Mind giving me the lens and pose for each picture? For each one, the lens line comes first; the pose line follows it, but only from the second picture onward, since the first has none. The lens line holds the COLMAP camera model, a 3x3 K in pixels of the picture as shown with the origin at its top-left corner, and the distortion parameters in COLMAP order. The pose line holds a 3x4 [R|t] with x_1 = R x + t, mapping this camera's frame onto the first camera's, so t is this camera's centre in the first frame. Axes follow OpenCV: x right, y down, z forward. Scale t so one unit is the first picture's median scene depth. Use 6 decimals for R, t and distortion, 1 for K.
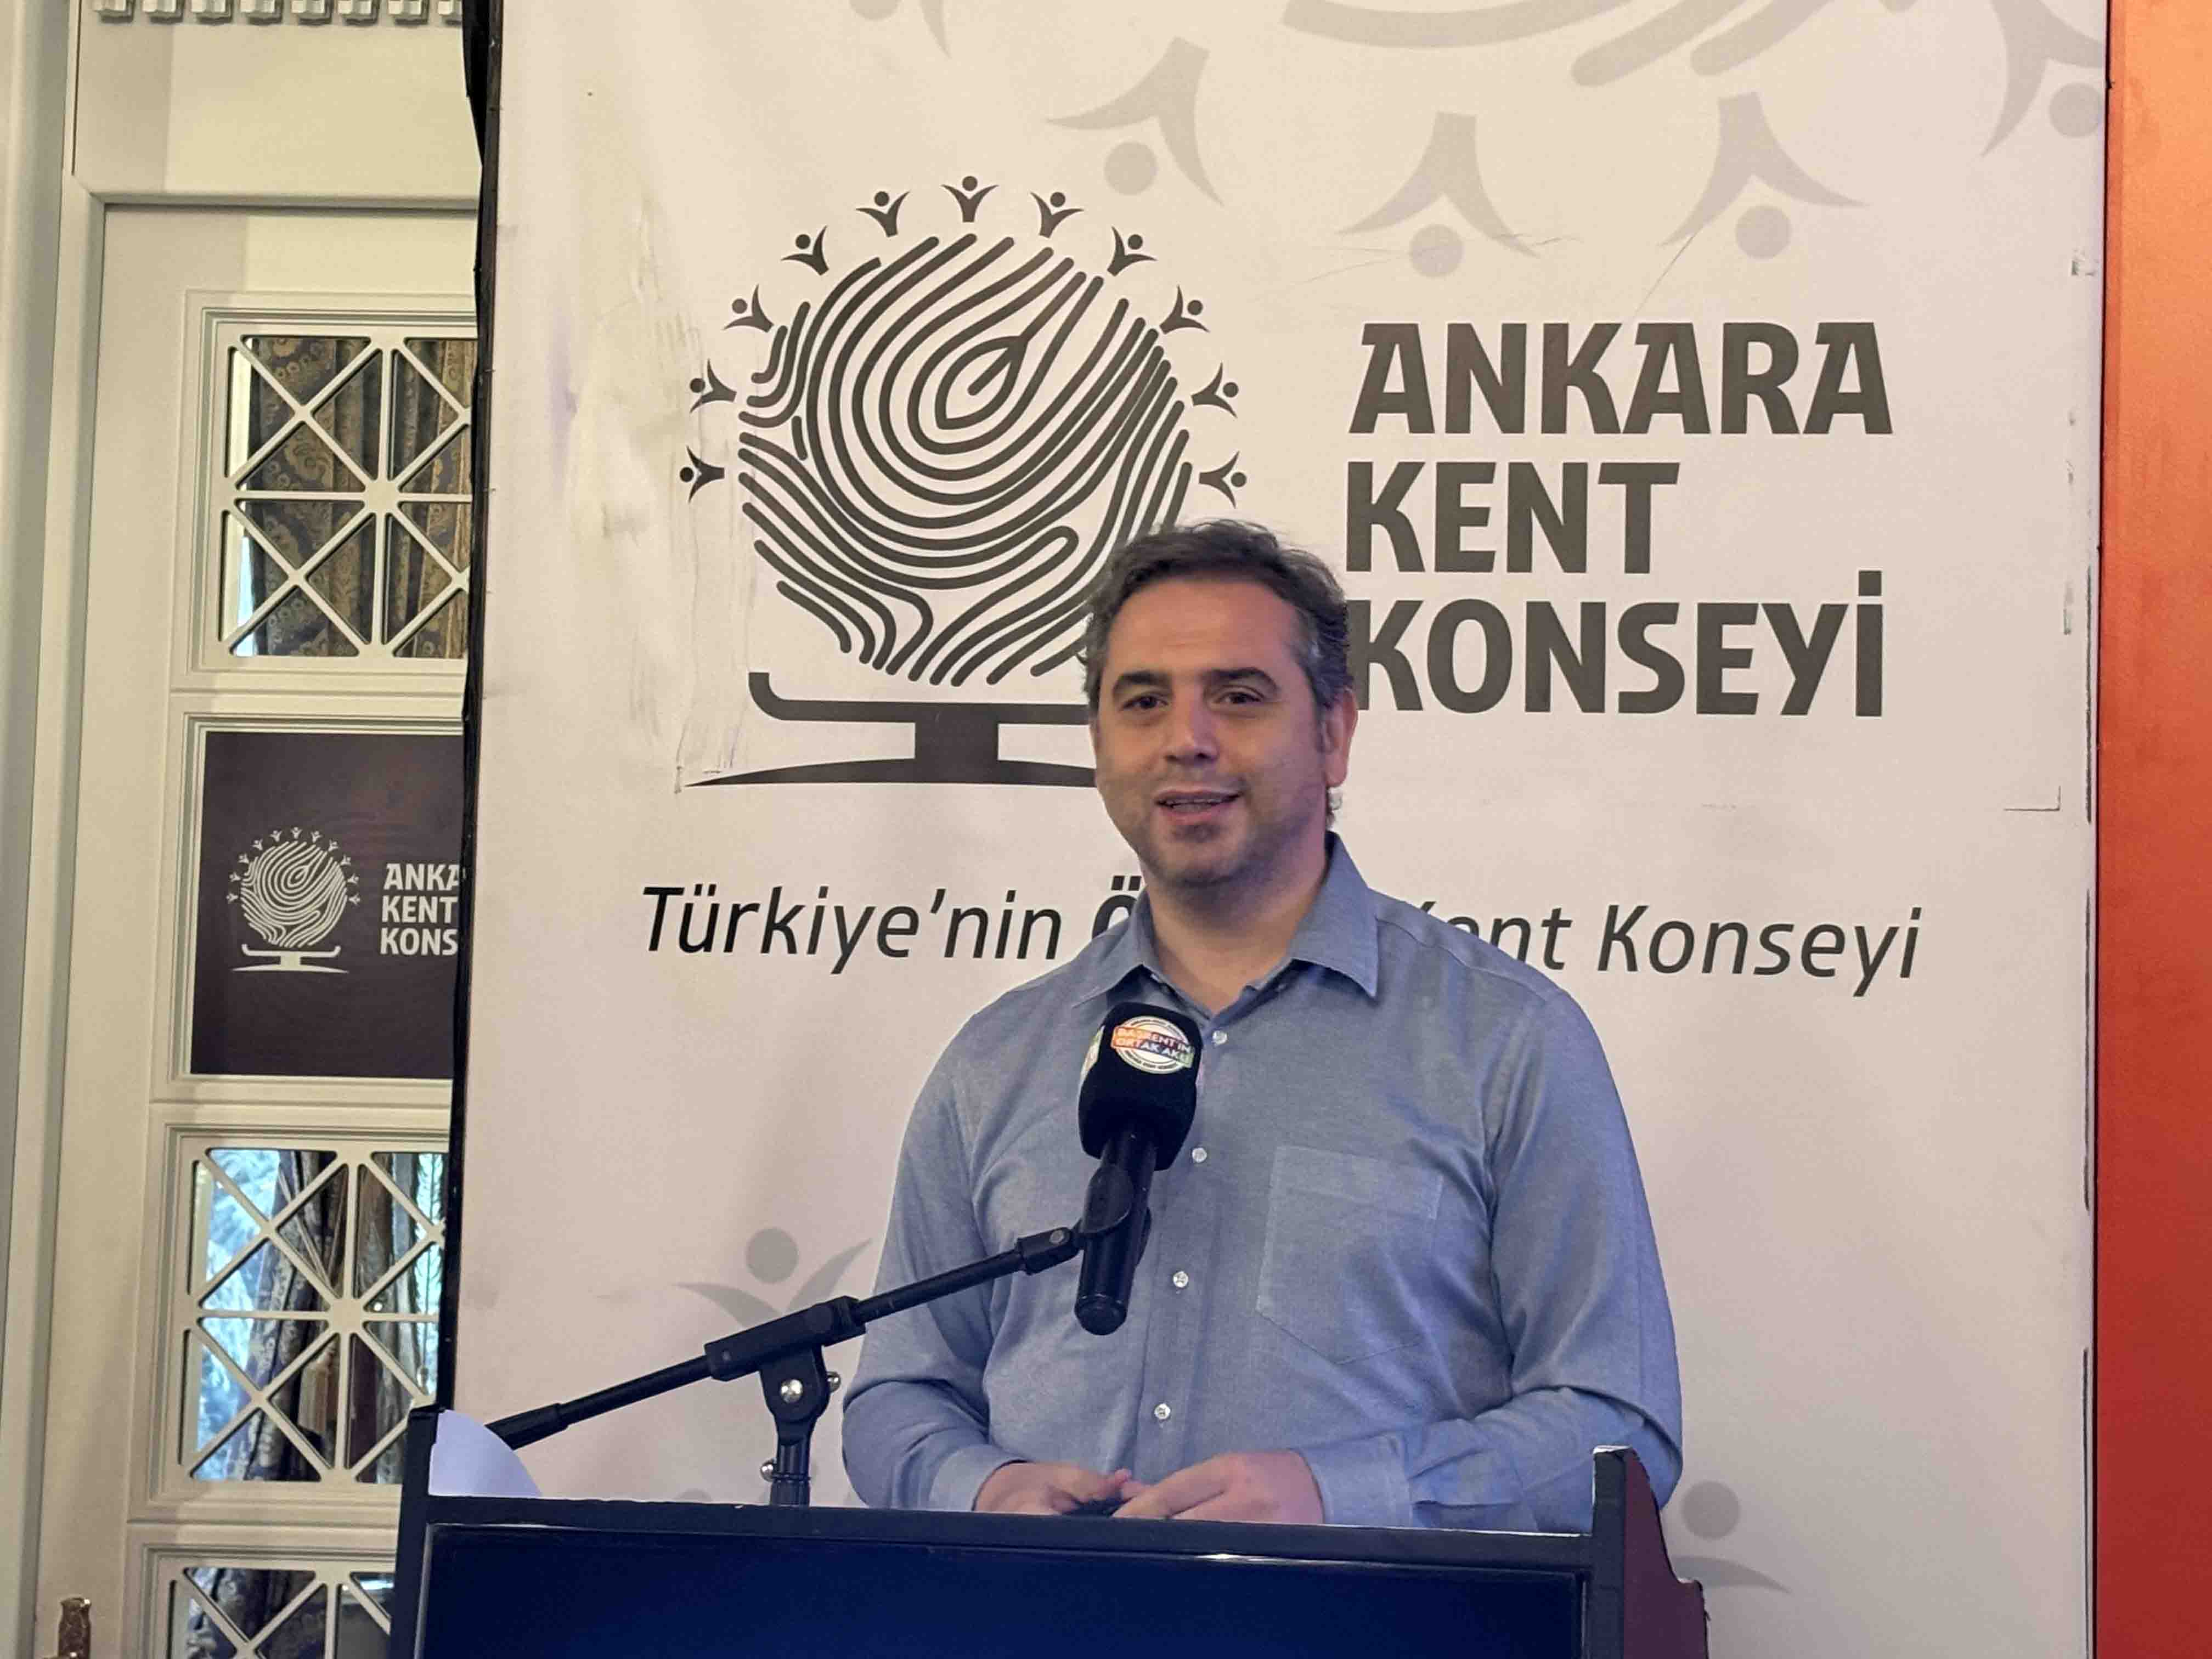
lens RADIAL K [[4680.1, 0, 1129.8], [0, 4680.1, 825.6], [0, 0, 1]] dist [0.227669, 0.000000]
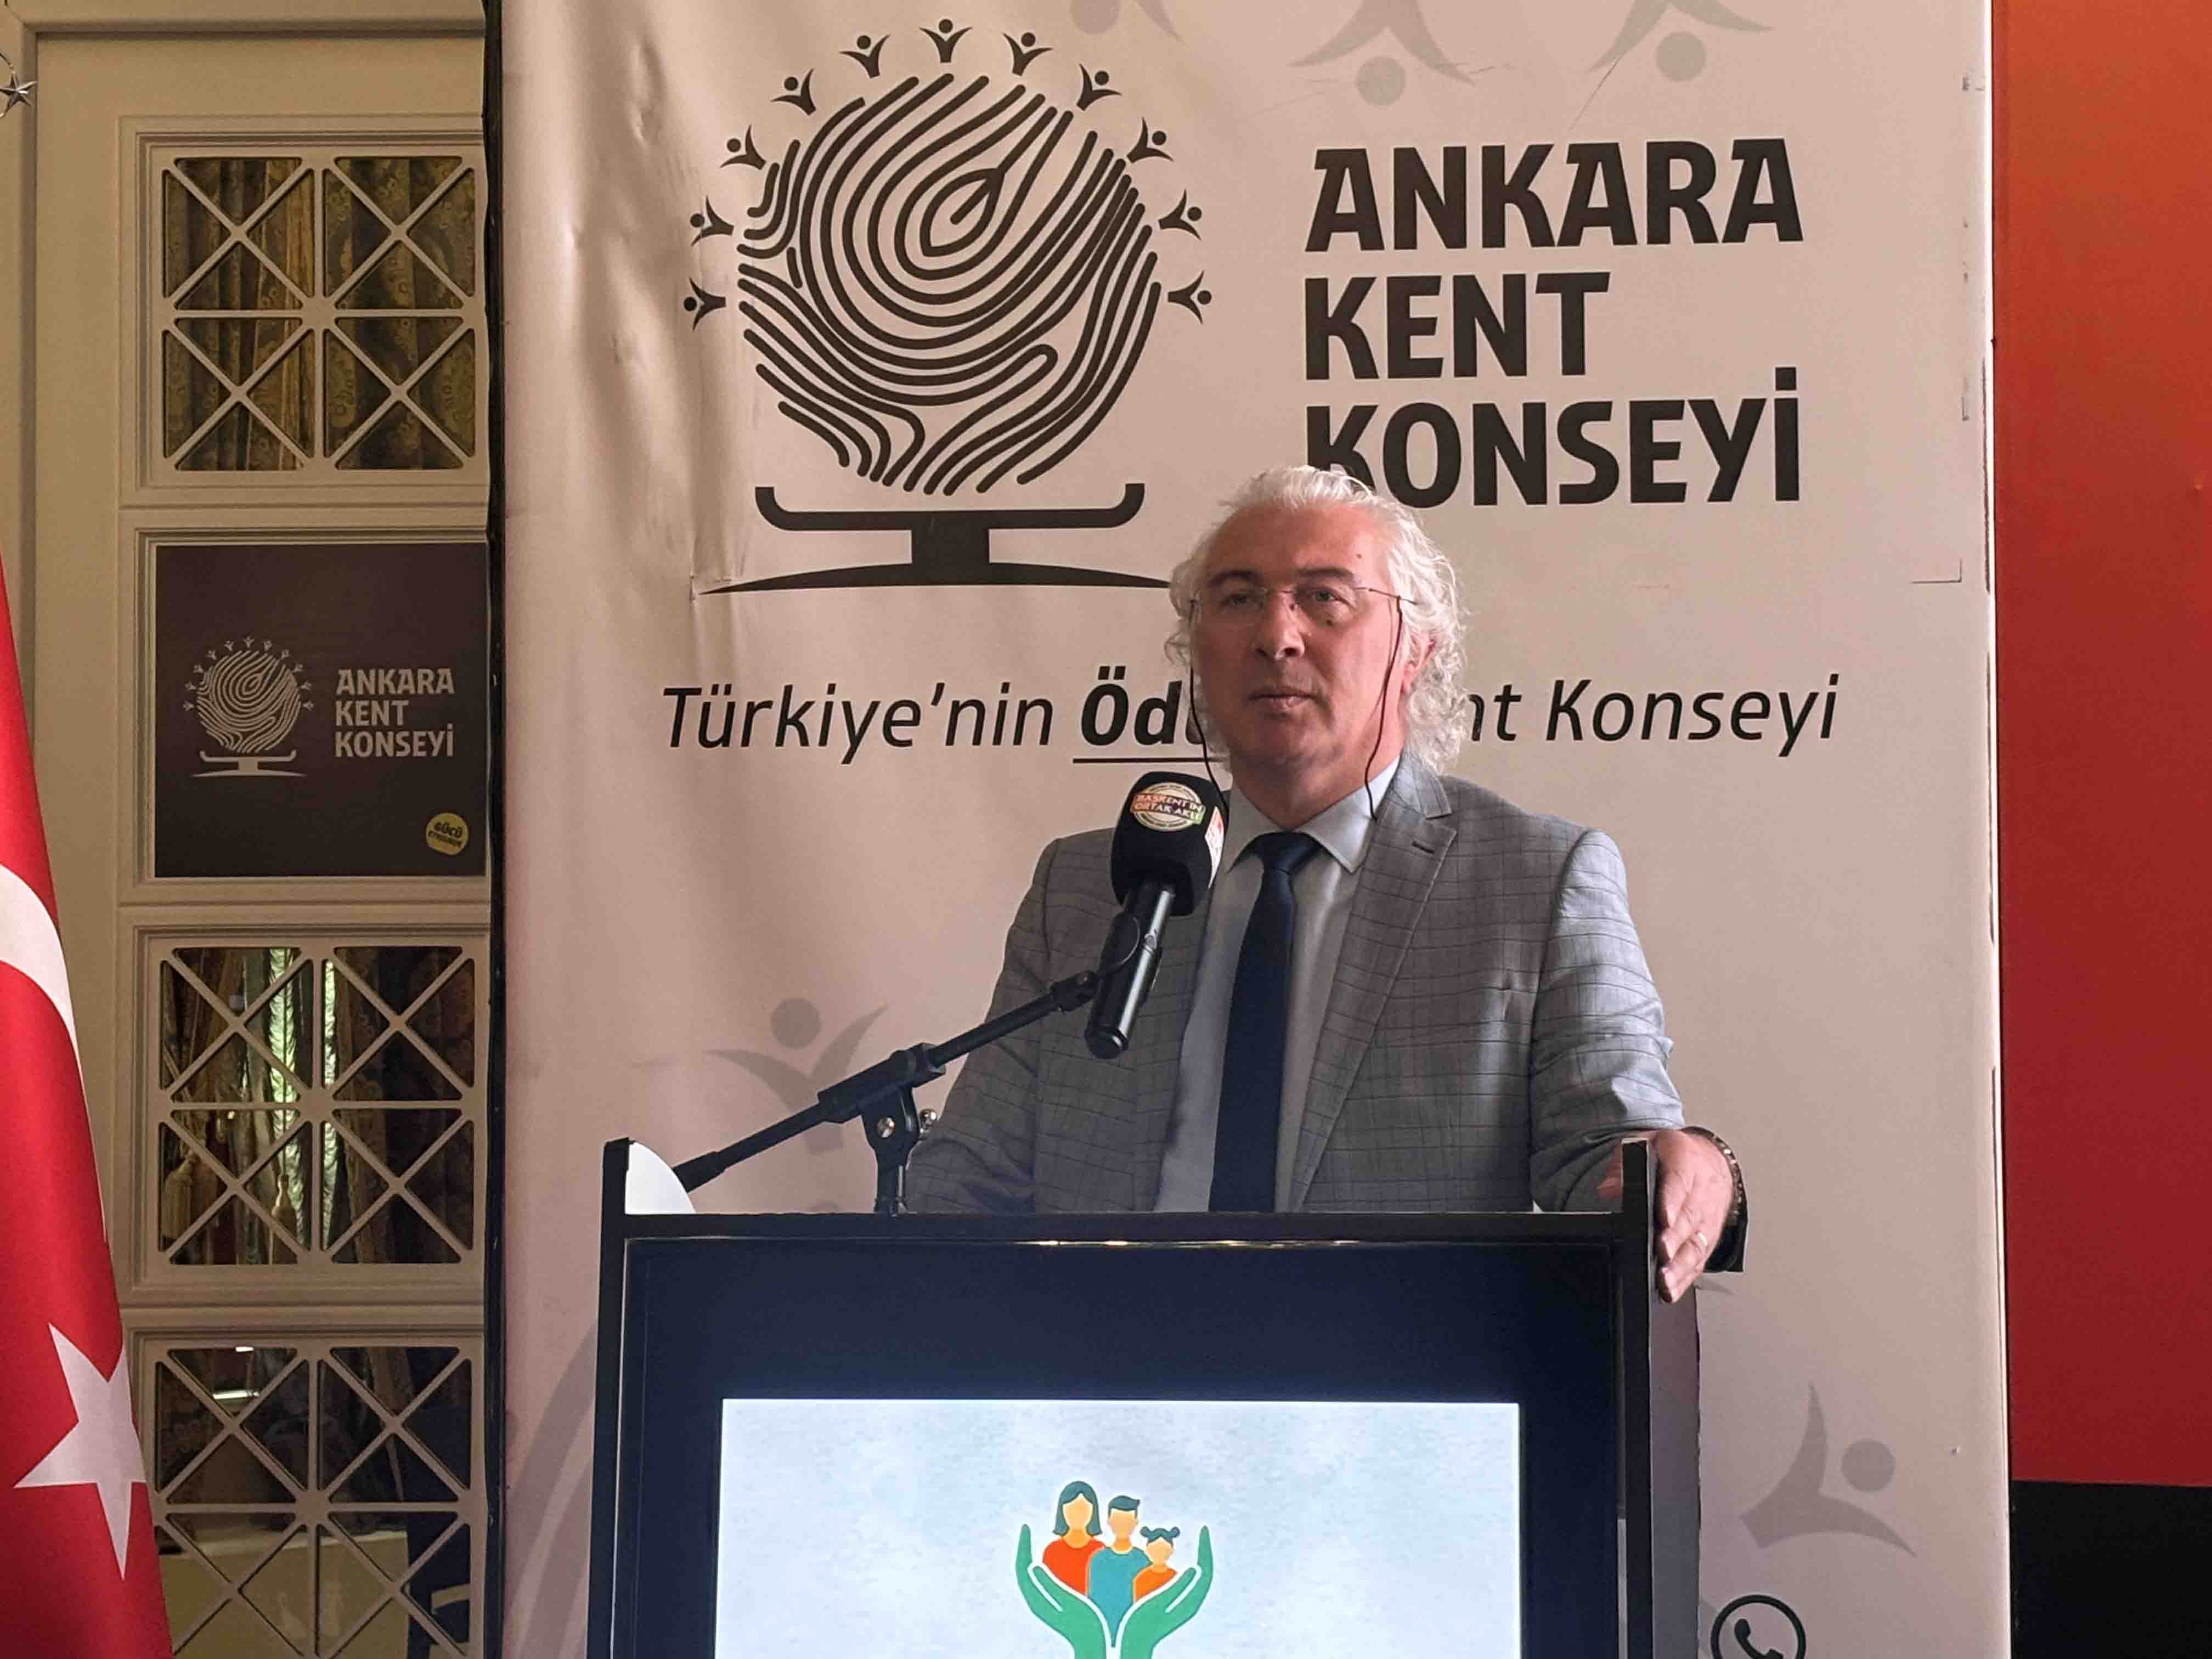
lens RADIAL K [[5027.1, 0, 1104.3], [0, 5027.1, 786.2], [0, 0, 1]] dist [0.262495, 0.000000]
pose [[0.998674, -0.028967, 0.042558, -0.052809], [0.027343, 0.998894, 0.038251, -0.006063], [-0.043619, -0.037037, 0.998361, -0.167382]]
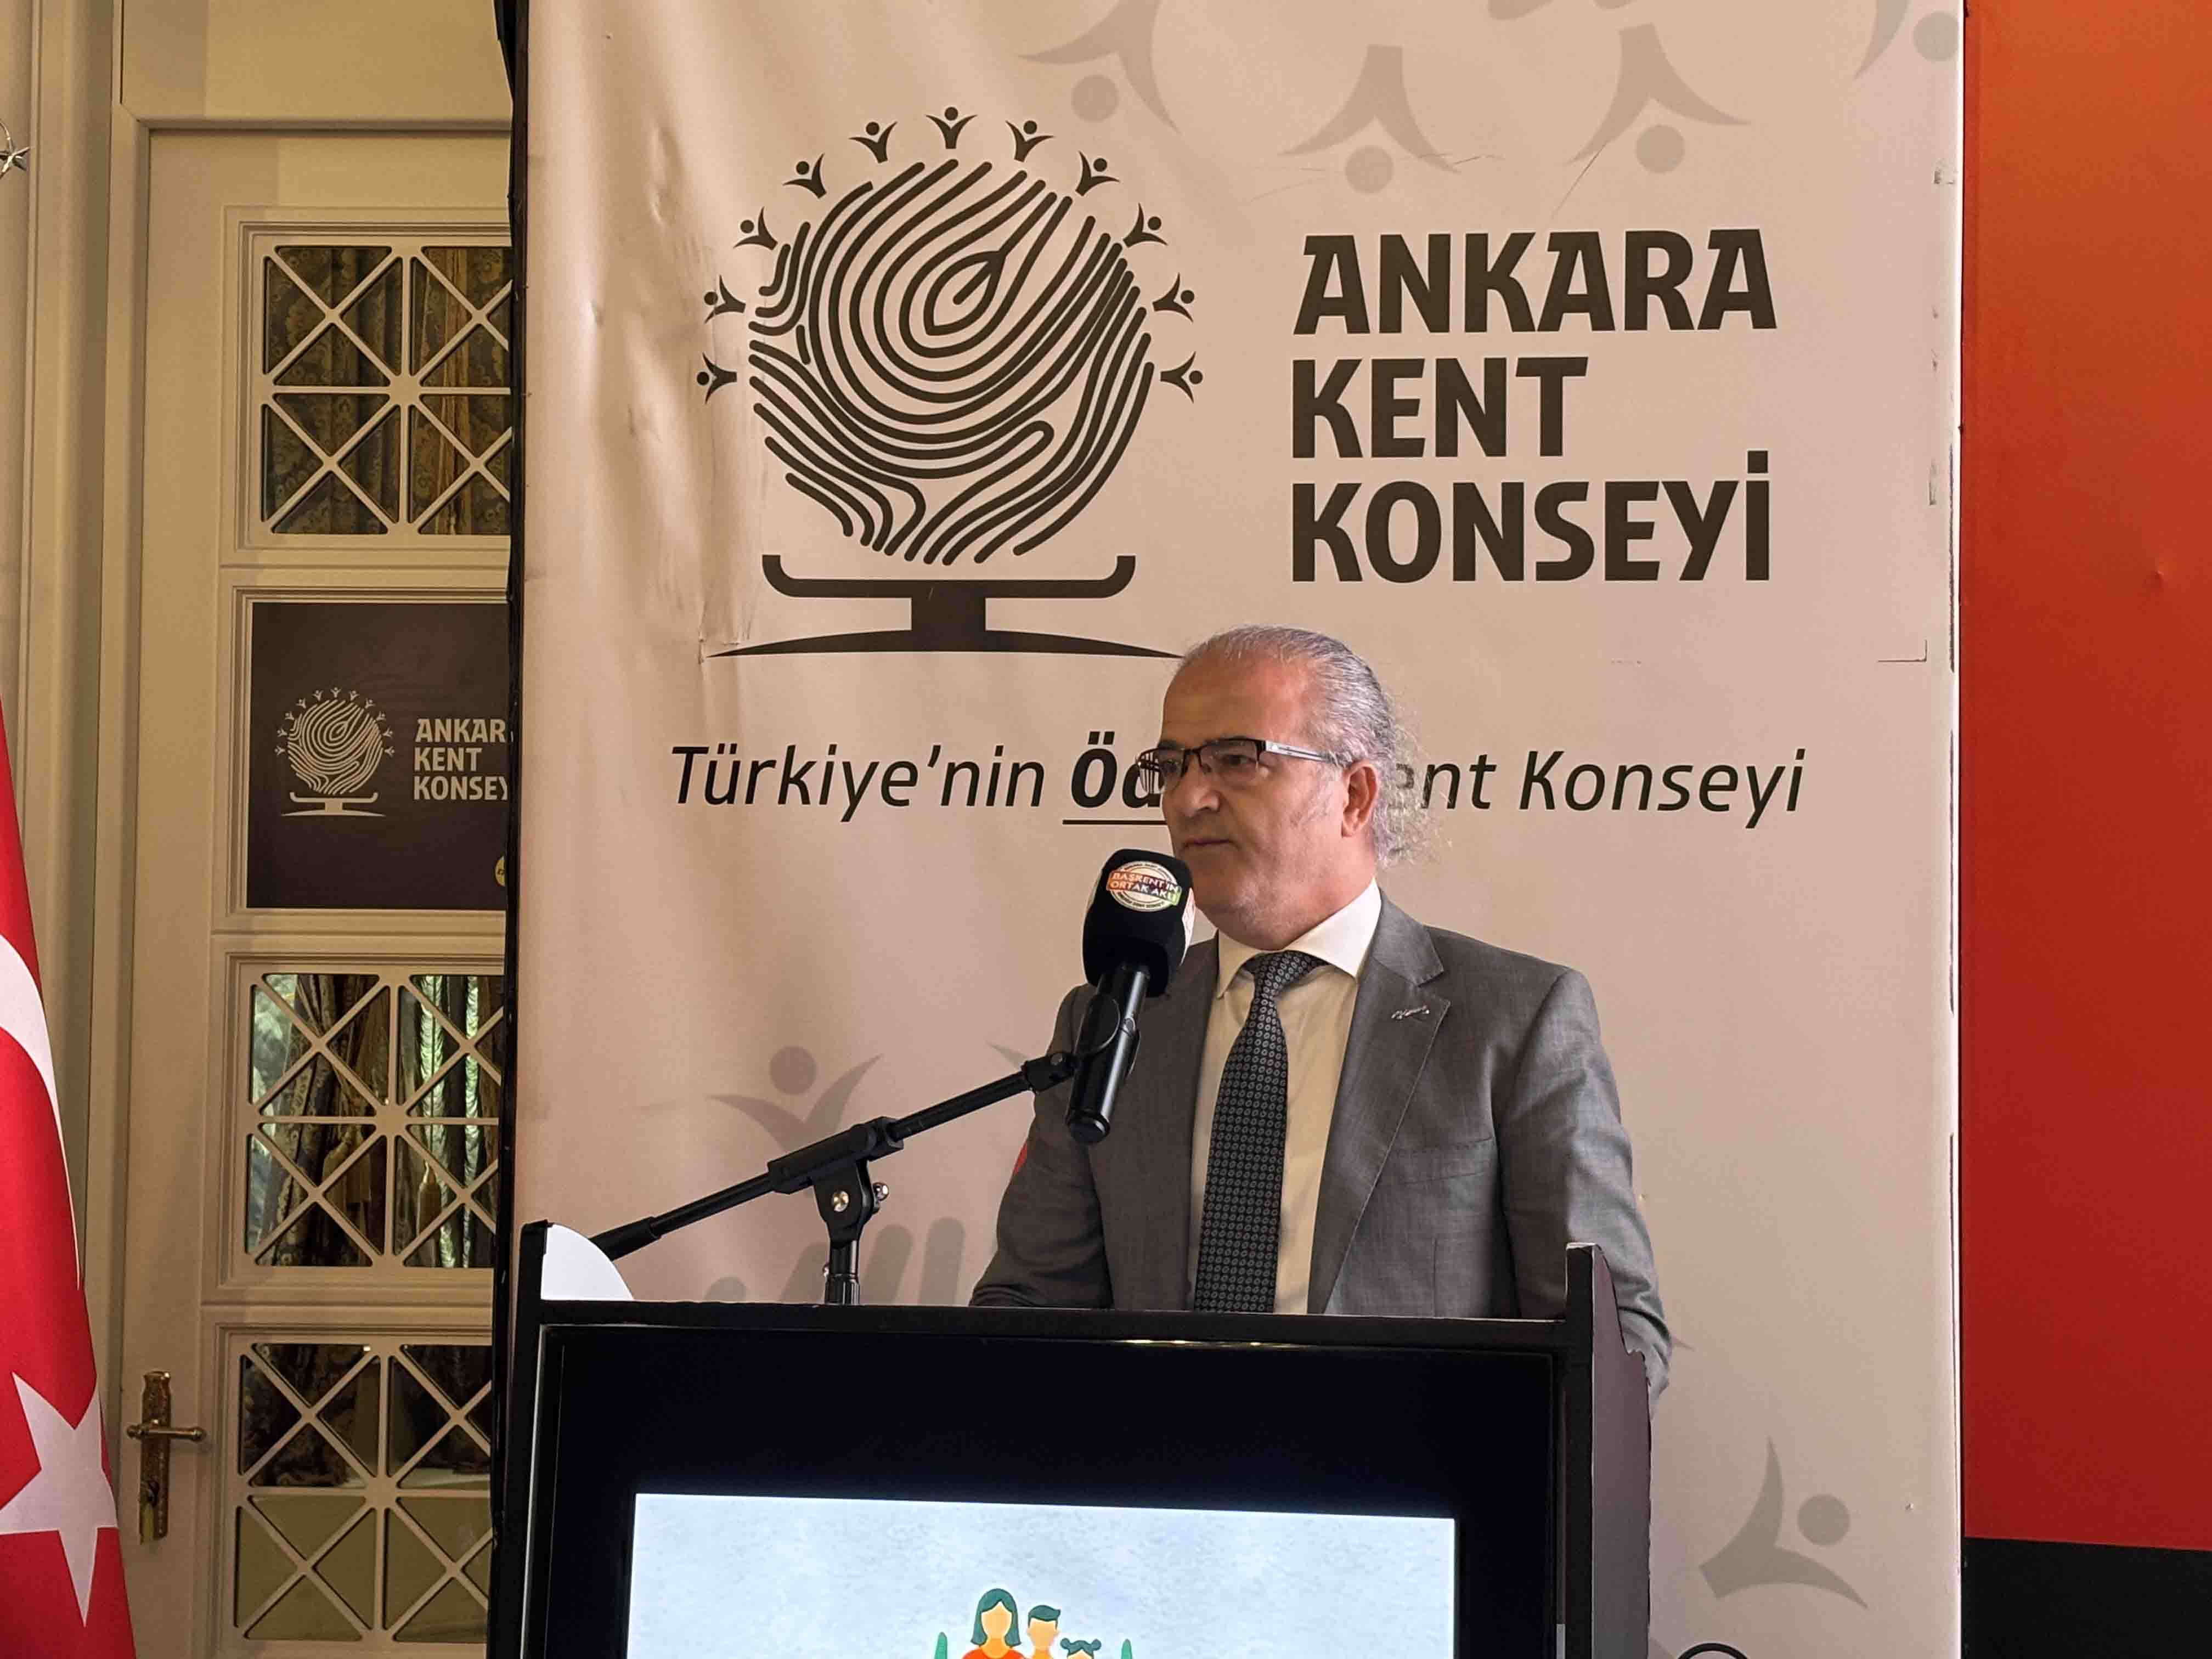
lens RADIAL K [[4189.5, 0, 1088.9], [0, 4189.5, 811.7], [0, 0, 1]] dist [0.231560, 0.000000]
pose [[0.999751, -0.015164, 0.016378, -0.020509], [0.014521, 0.999146, 0.038688, -0.009007], [-0.016951, -0.038441, 0.999117, -0.010913]]
